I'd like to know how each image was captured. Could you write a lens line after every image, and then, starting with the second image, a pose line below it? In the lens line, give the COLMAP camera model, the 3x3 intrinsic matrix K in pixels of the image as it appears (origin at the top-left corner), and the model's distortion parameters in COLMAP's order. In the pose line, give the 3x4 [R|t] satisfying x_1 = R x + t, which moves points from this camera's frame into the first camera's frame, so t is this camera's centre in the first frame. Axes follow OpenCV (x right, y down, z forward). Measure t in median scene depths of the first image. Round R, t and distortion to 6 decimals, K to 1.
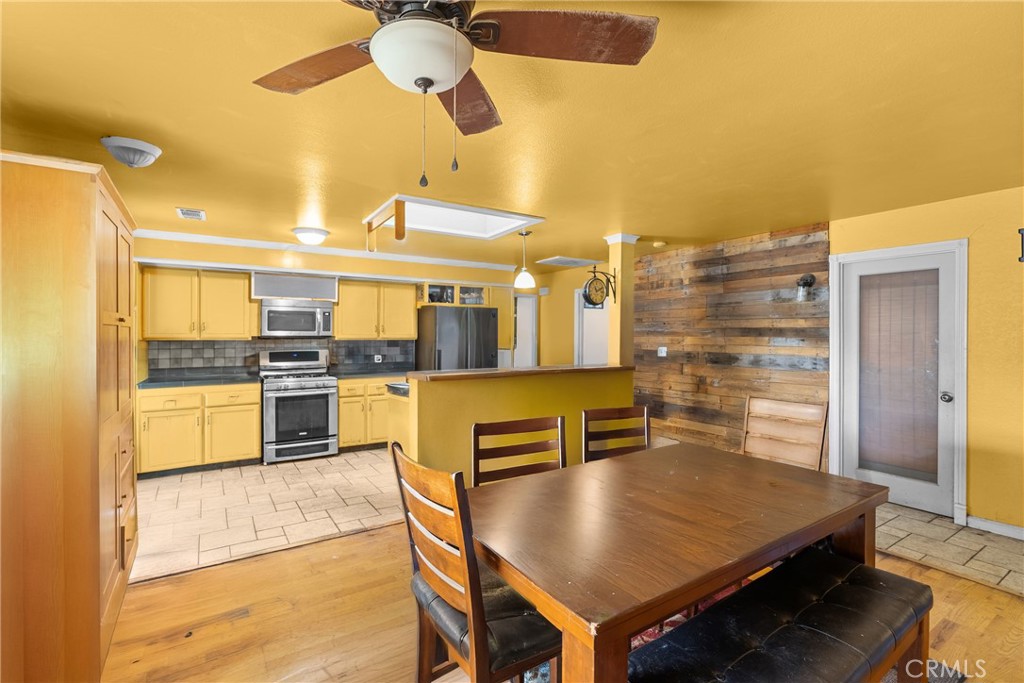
lens RADIAL K [[465.9, 0, 513.0], [0, 465.9, 342.9], [0, 0, 1]] dist [-0.004975, -0.001436]
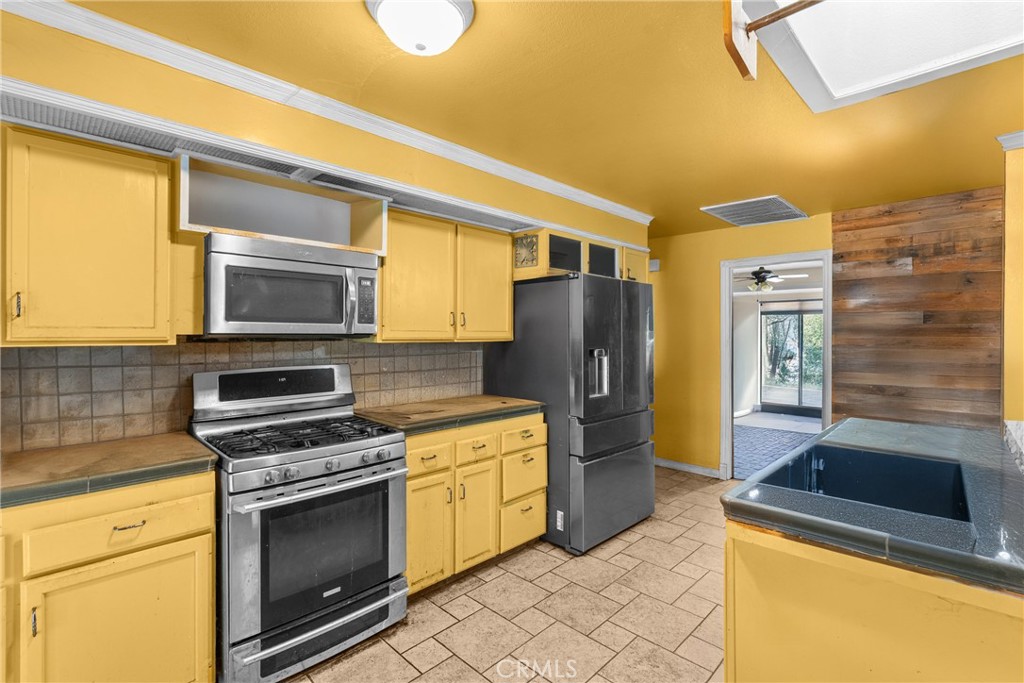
lens RADIAL K [[465.9, 0, 510.6], [0, 465.9, 336.5], [0, 0, 1]] dist [-0.004975, -0.001436]
pose [[0.978715, 0.001435, 0.205217, -0.365522], [-0.000078, 0.999978, -0.006620, -0.010505], [-0.205222, 0.006463, 0.978694, 0.566575]]
